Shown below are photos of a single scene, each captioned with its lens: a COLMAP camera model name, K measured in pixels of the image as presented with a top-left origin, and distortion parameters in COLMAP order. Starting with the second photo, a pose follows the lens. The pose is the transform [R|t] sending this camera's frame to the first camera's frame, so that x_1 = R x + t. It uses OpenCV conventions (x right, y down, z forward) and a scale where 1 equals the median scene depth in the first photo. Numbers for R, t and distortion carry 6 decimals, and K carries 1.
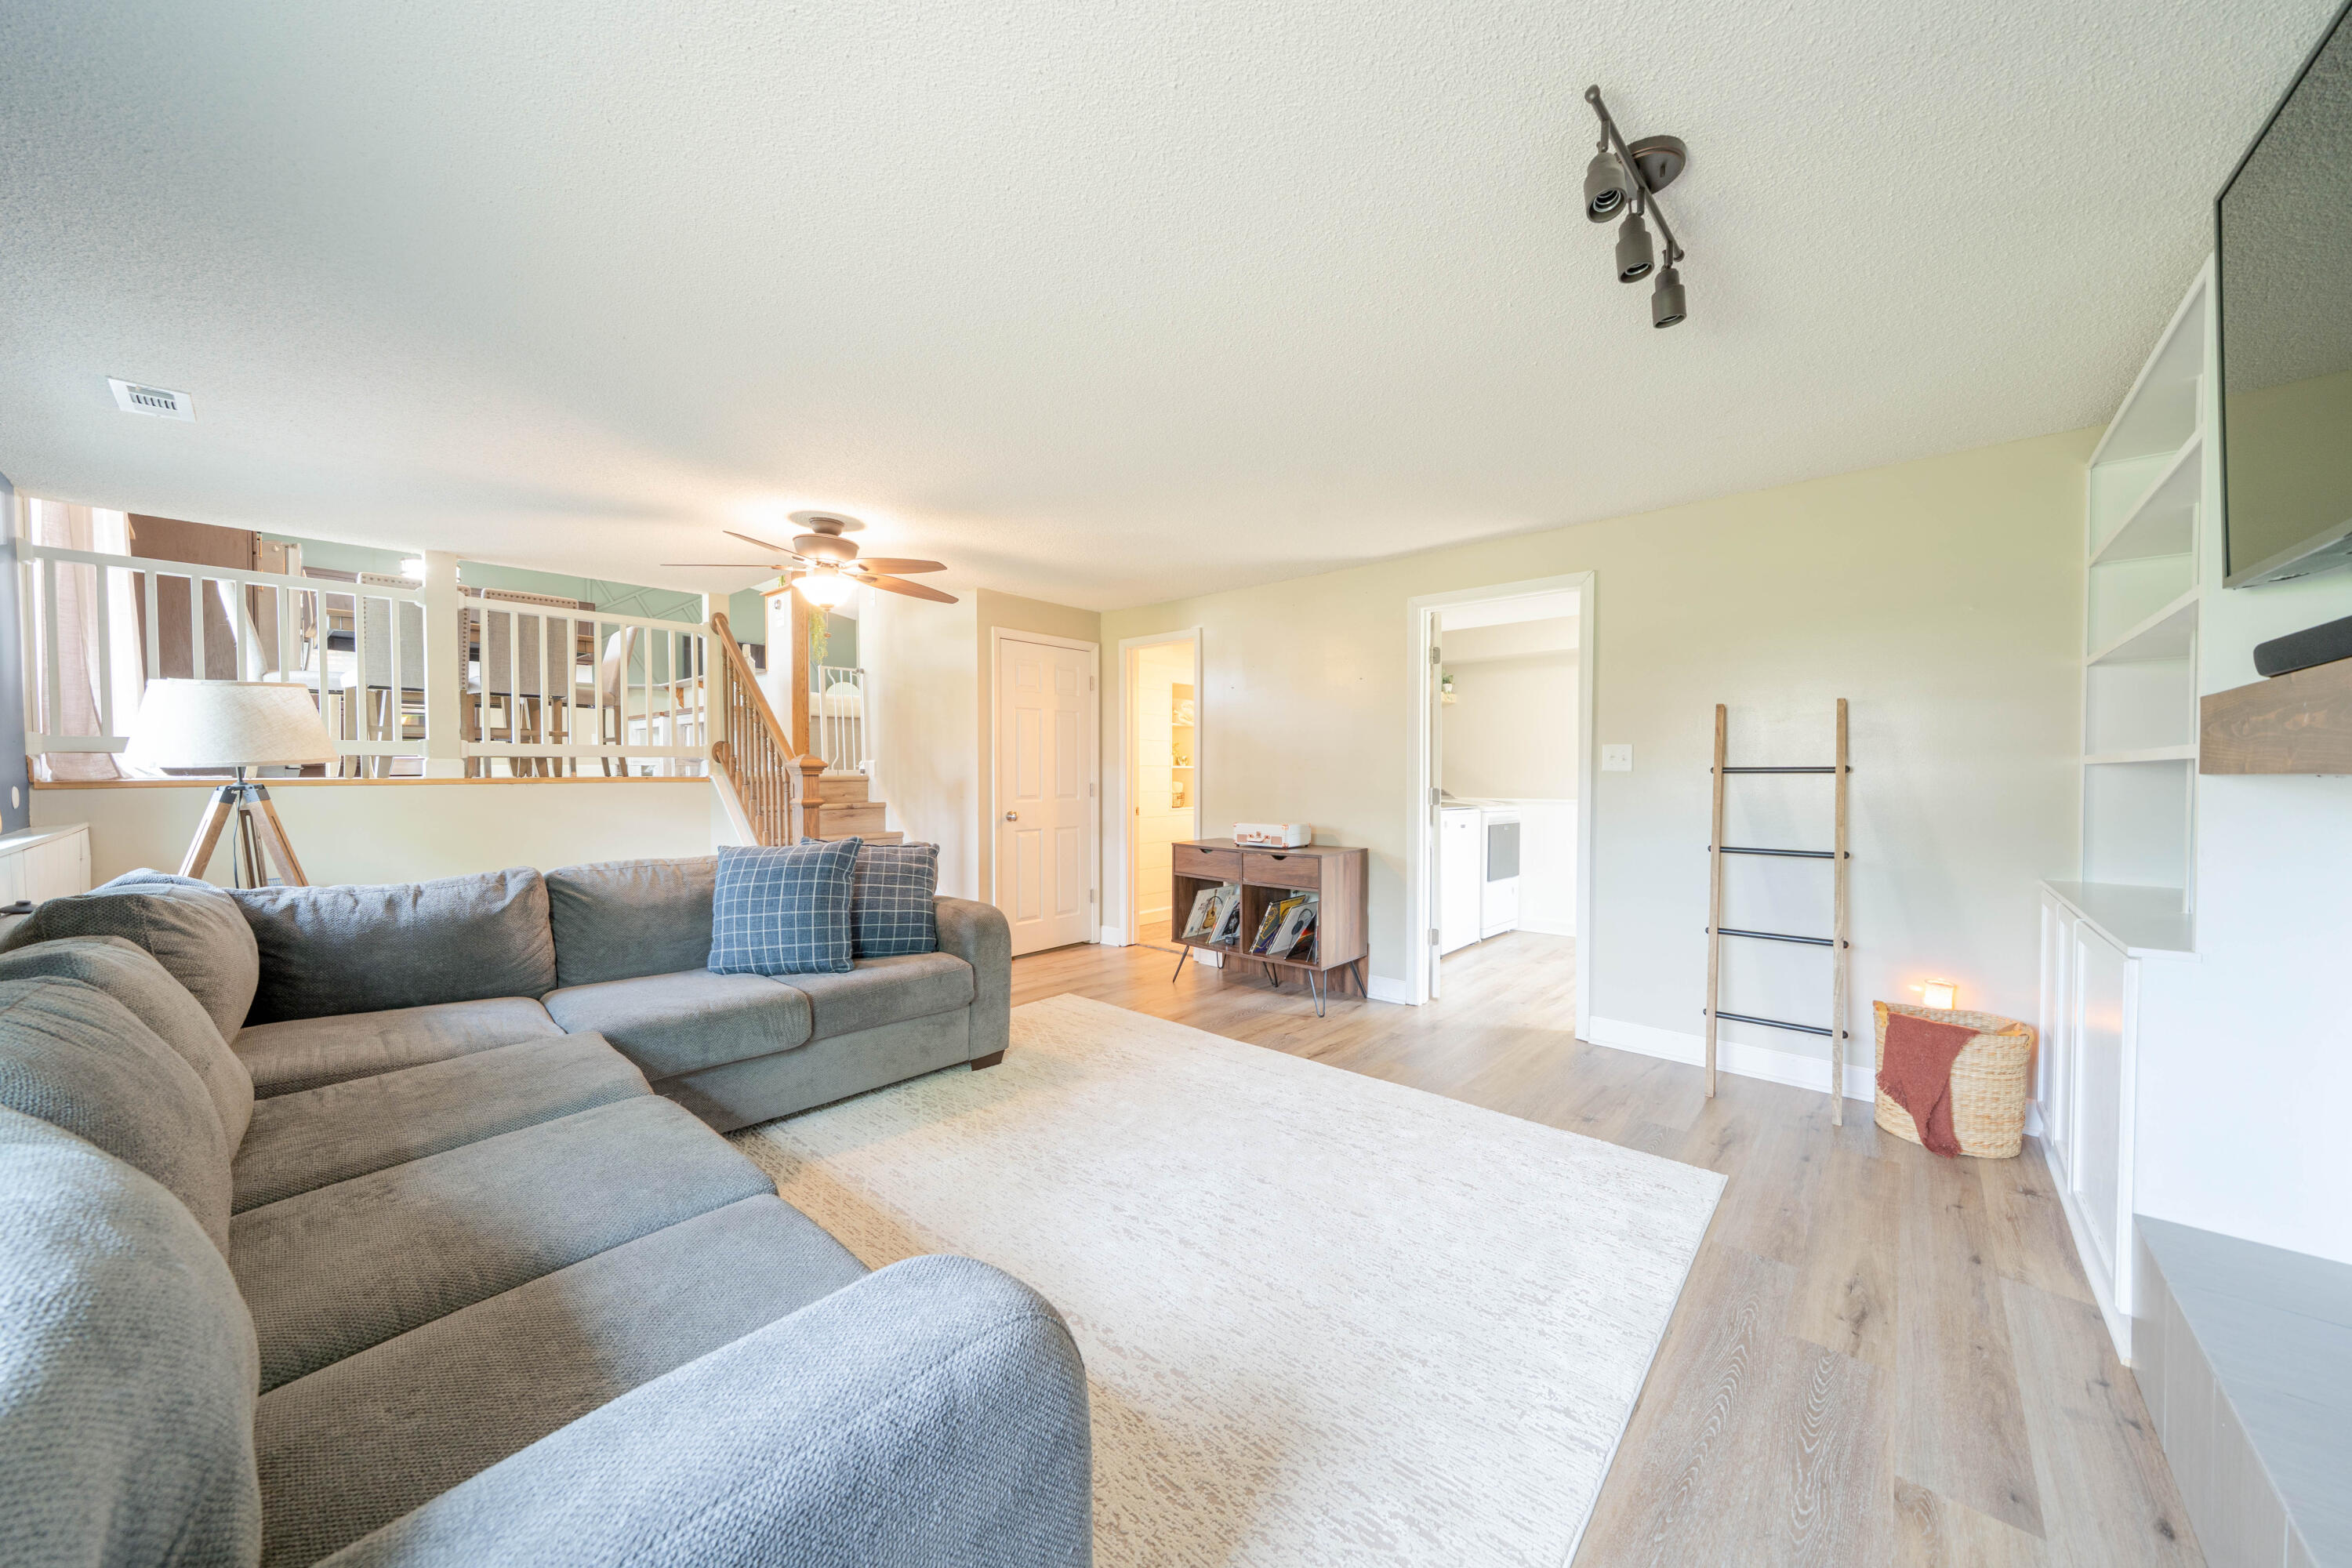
lens RADIAL K [[804.0, 0, 1176.0], [0, 804.0, 784.0], [0, 0, 1]] dist [0.000054, 0.000001]
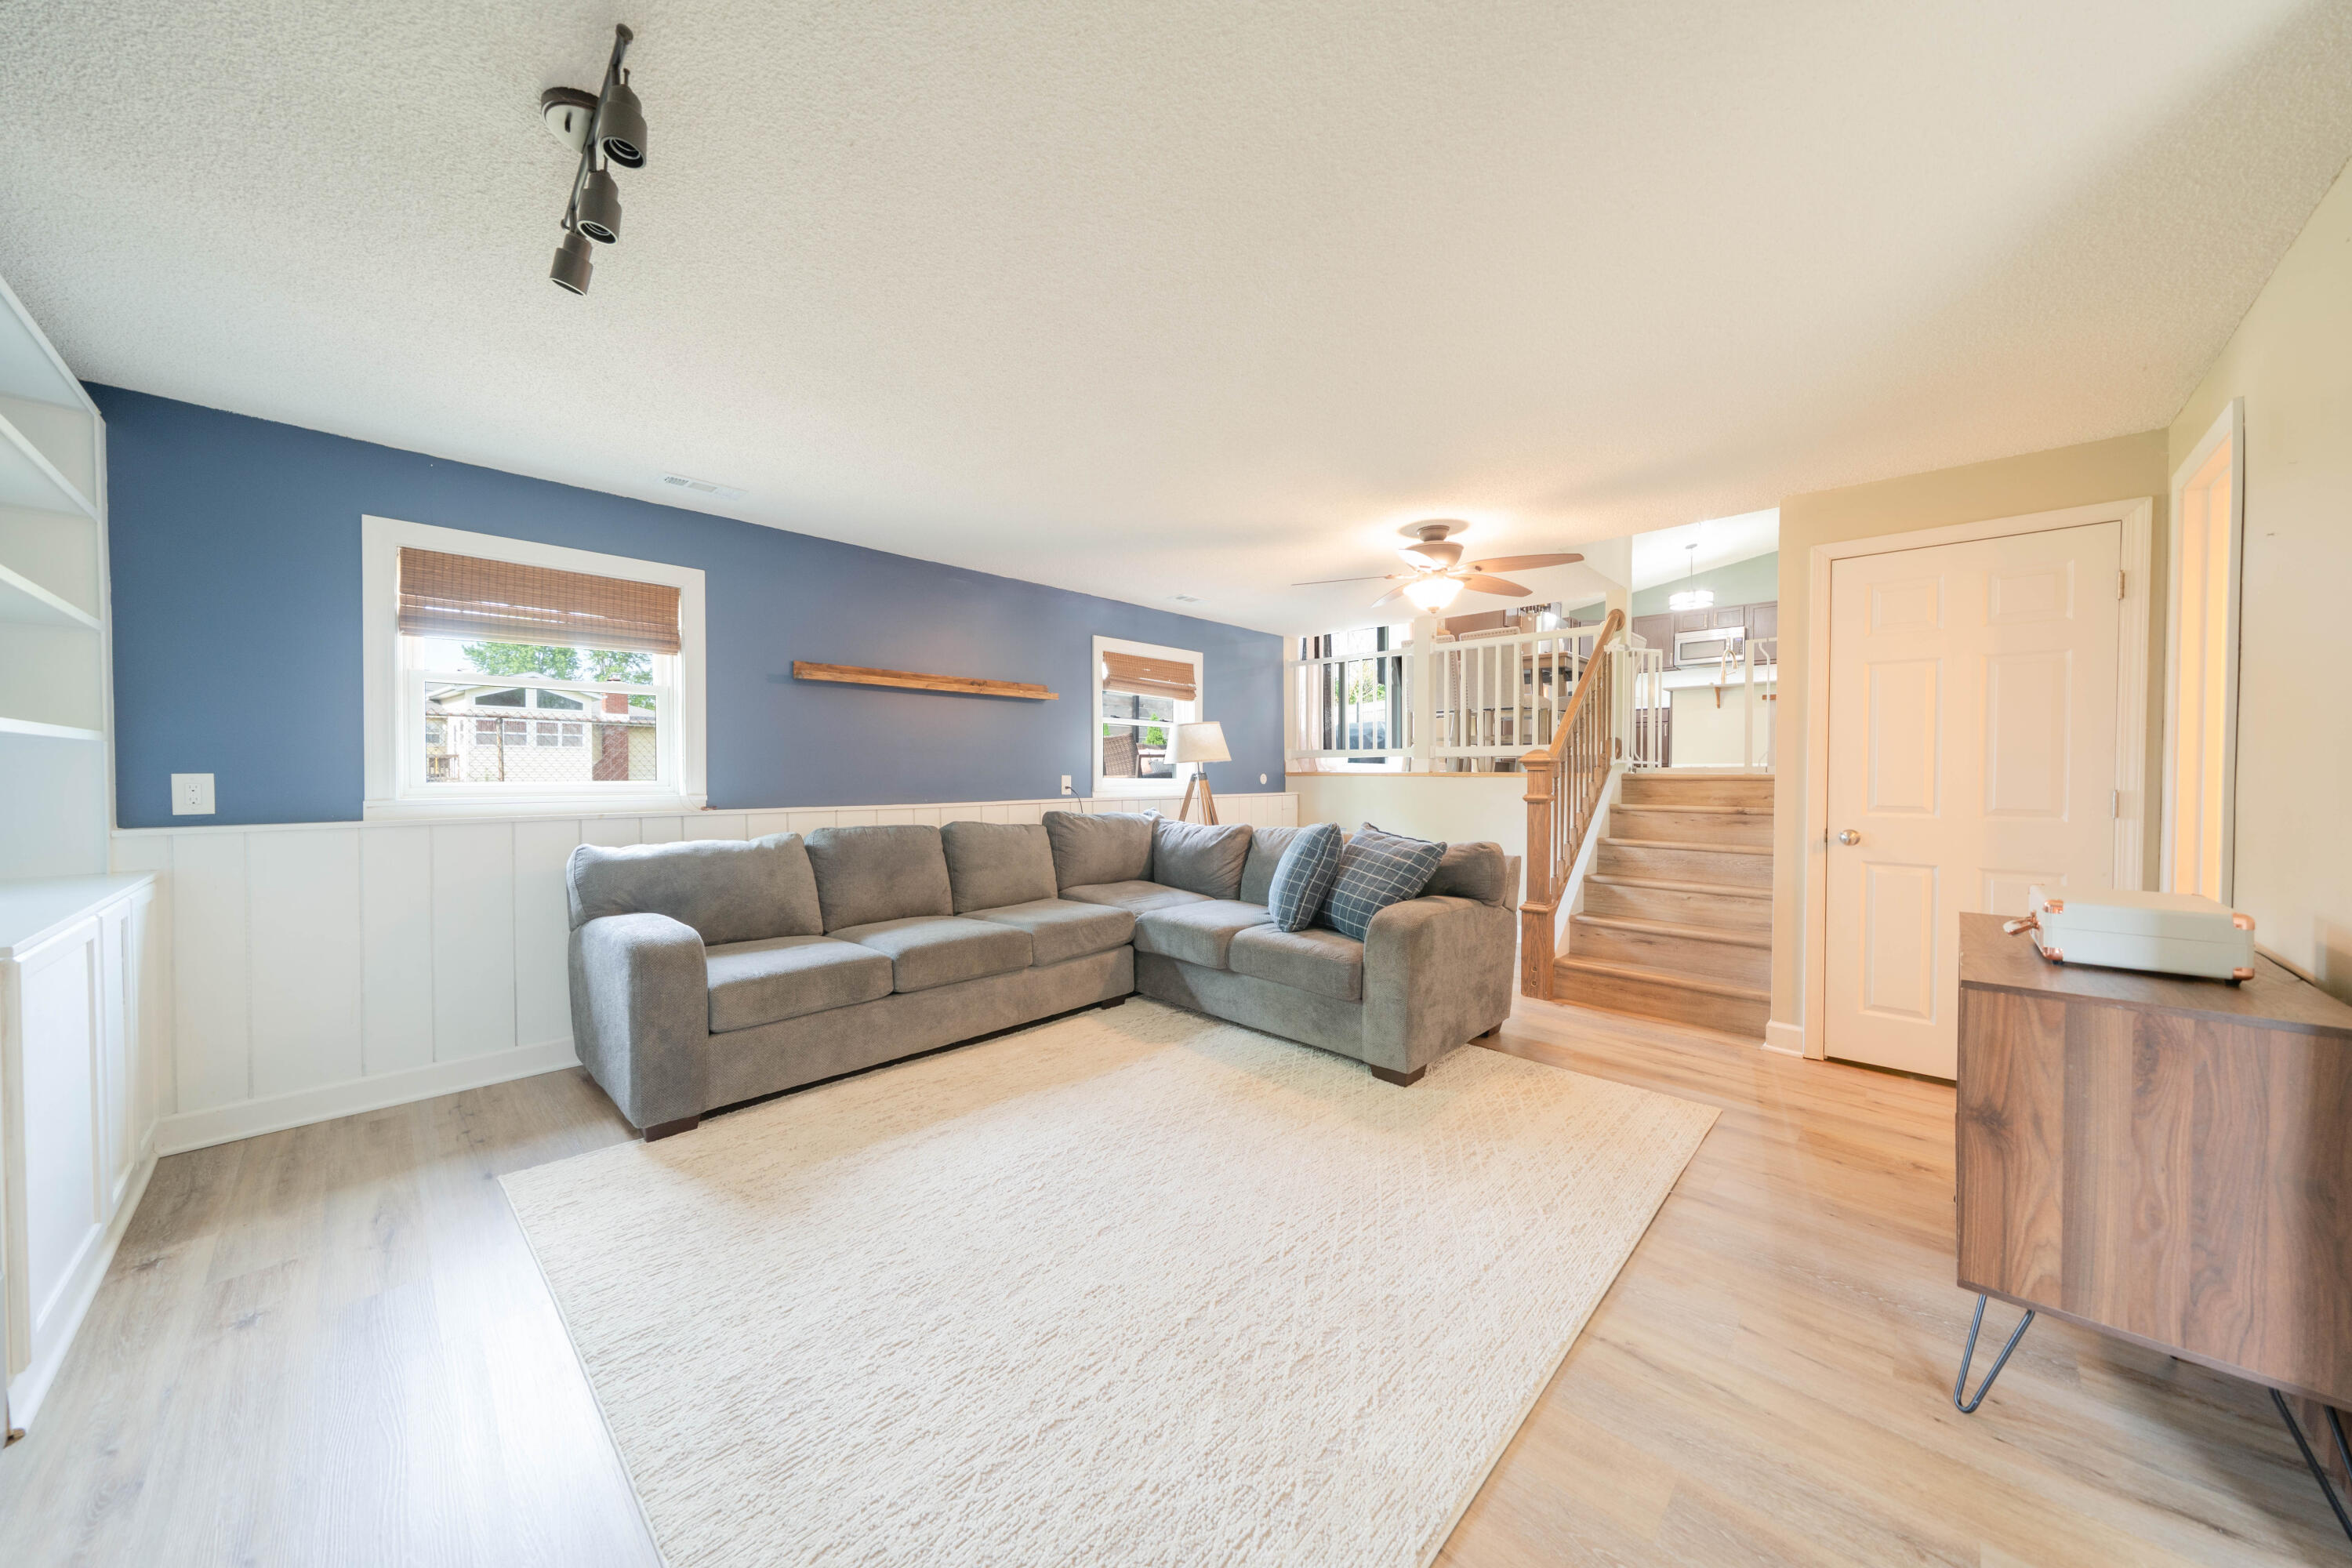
lens RADIAL K [[794.6, 0, 1184.2], [0, 794.6, 771.2], [0, 0, 1]] dist [-0.000041, 0.000001]
pose [[-0.027423, 0.002097, -0.999622, 0.640984], [-0.018575, 0.999824, 0.002607, -0.005834], [0.999451, 0.018640, -0.027380, 0.722149]]
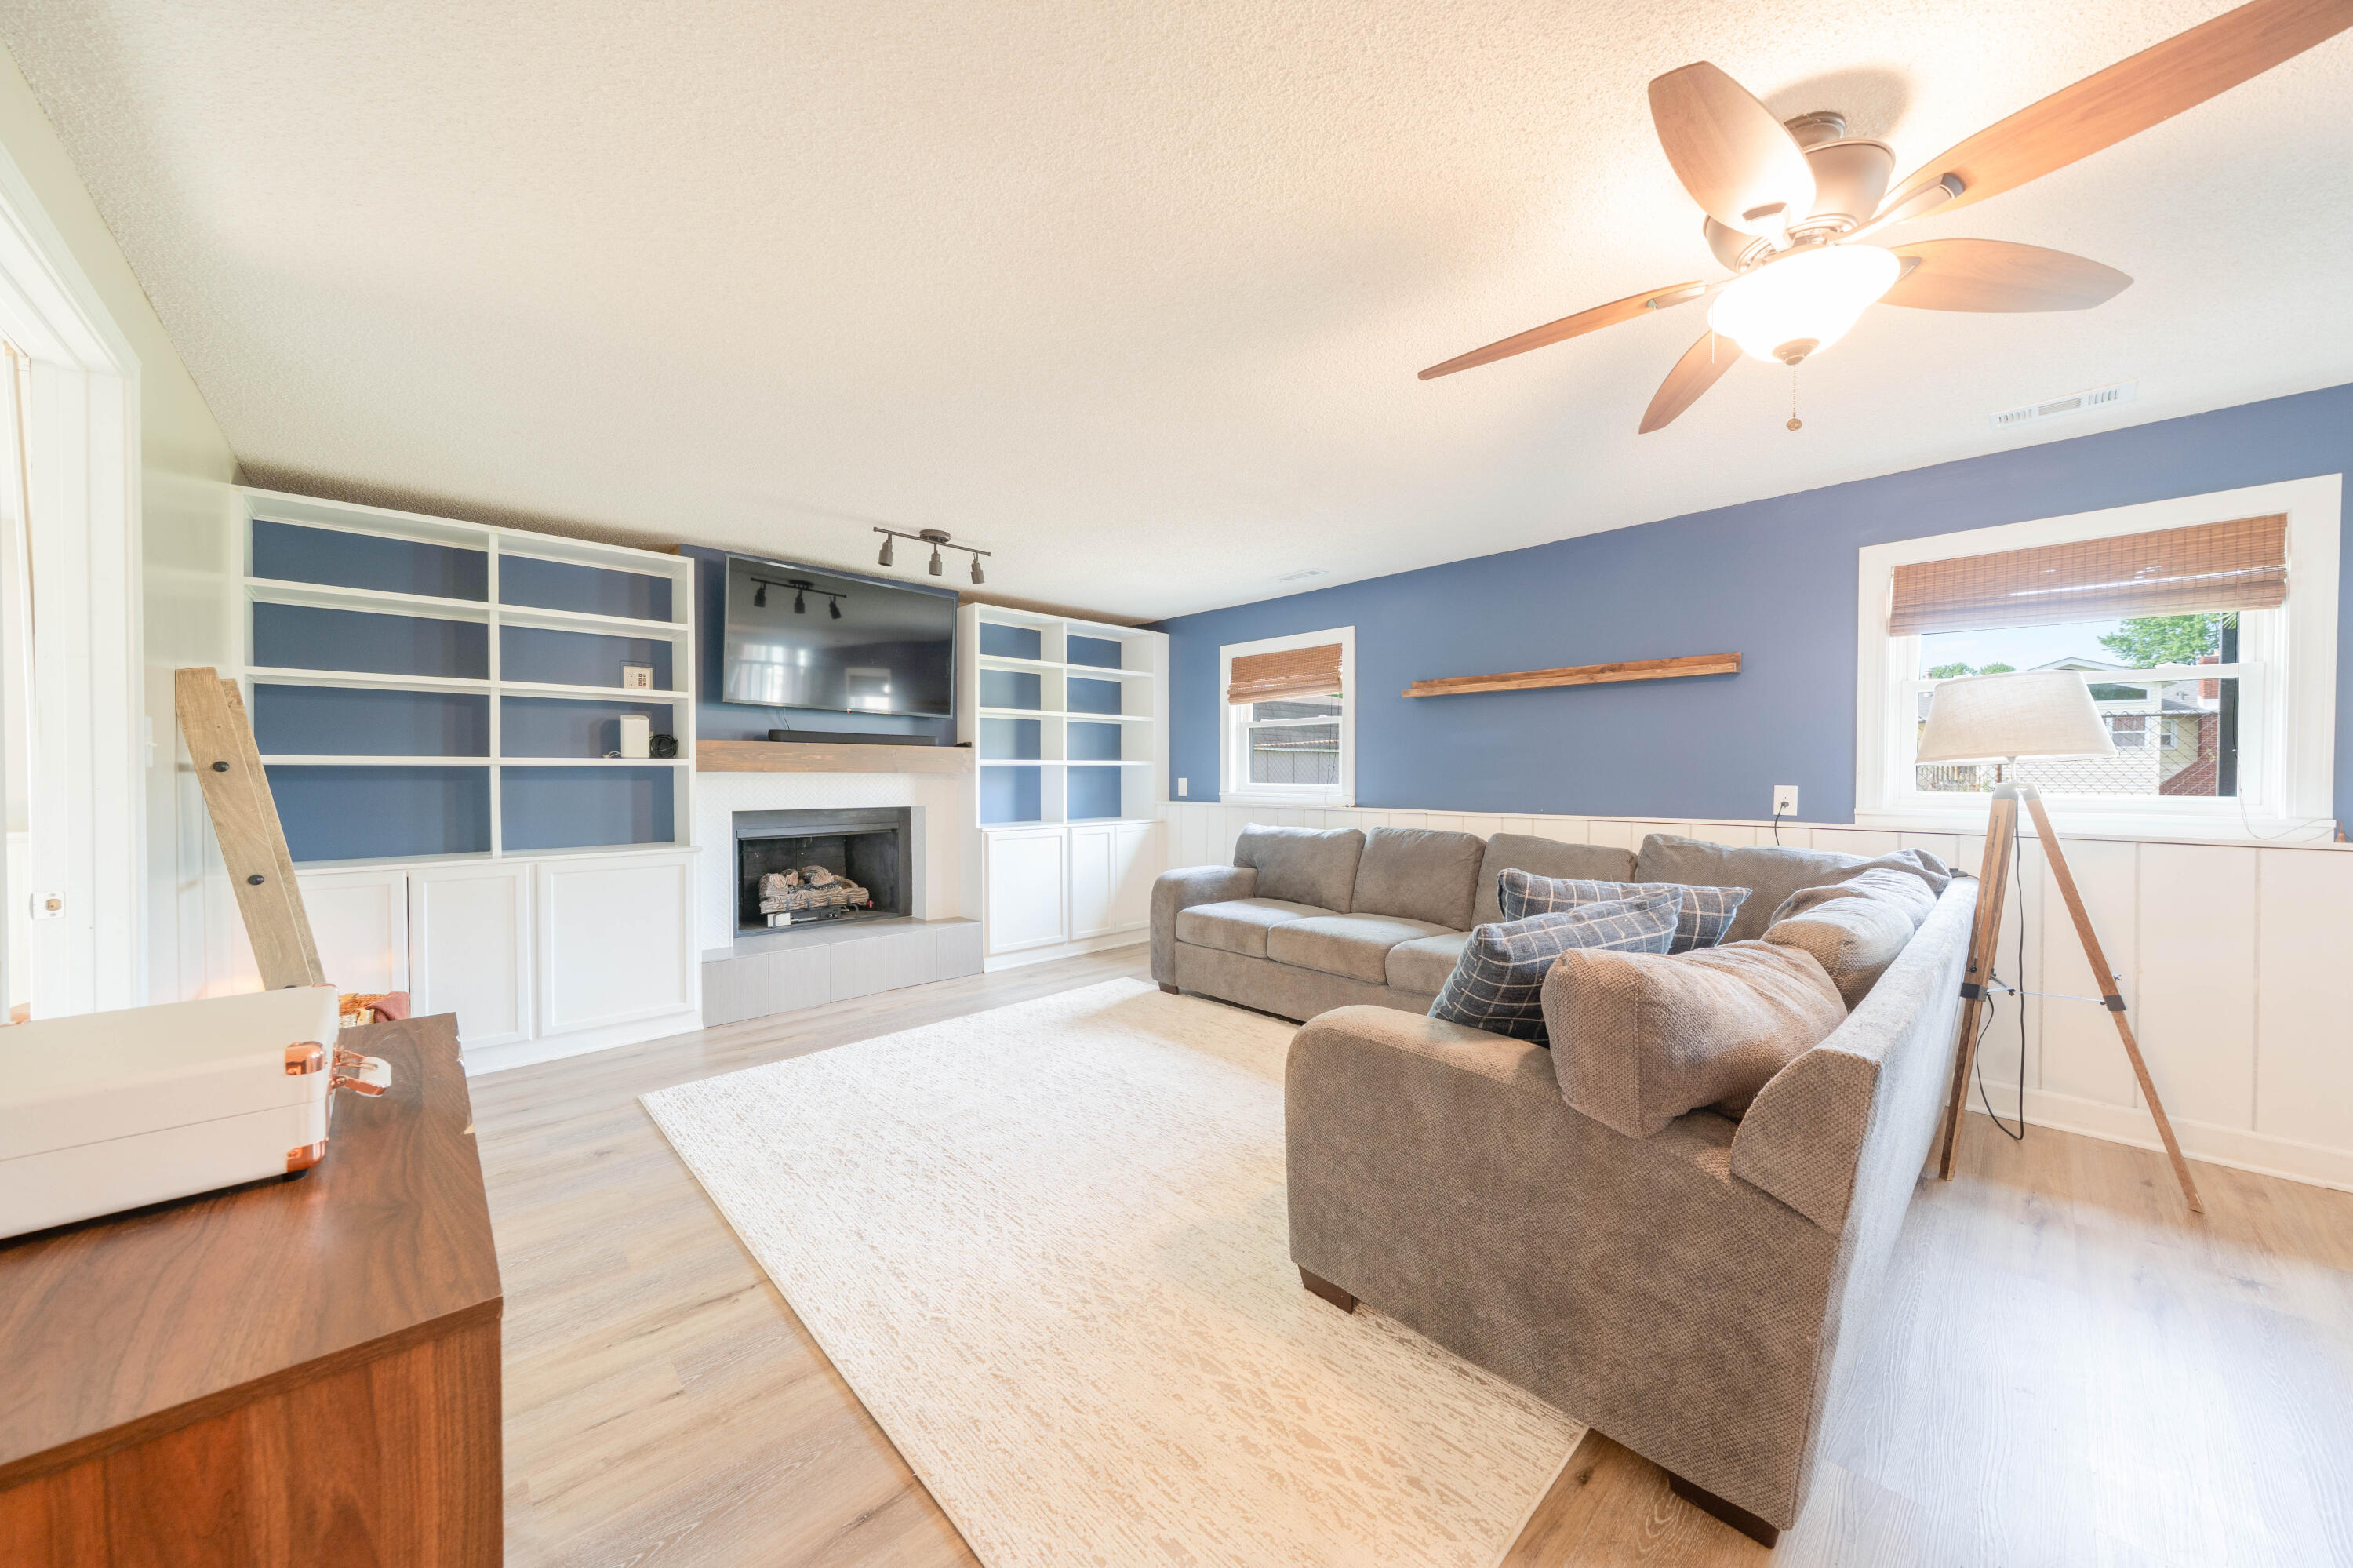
lens RADIAL K [[809.4, 0, 1176.5], [0, 809.4, 784.0], [0, 0, 1]] dist [-0.035342, 0.000009]
pose [[-0.997060, 0.001152, 0.076611, -0.164360], [0.003336, 0.999592, 0.028384, -0.020799], [-0.076547, 0.028556, -0.996657, 1.462107]]
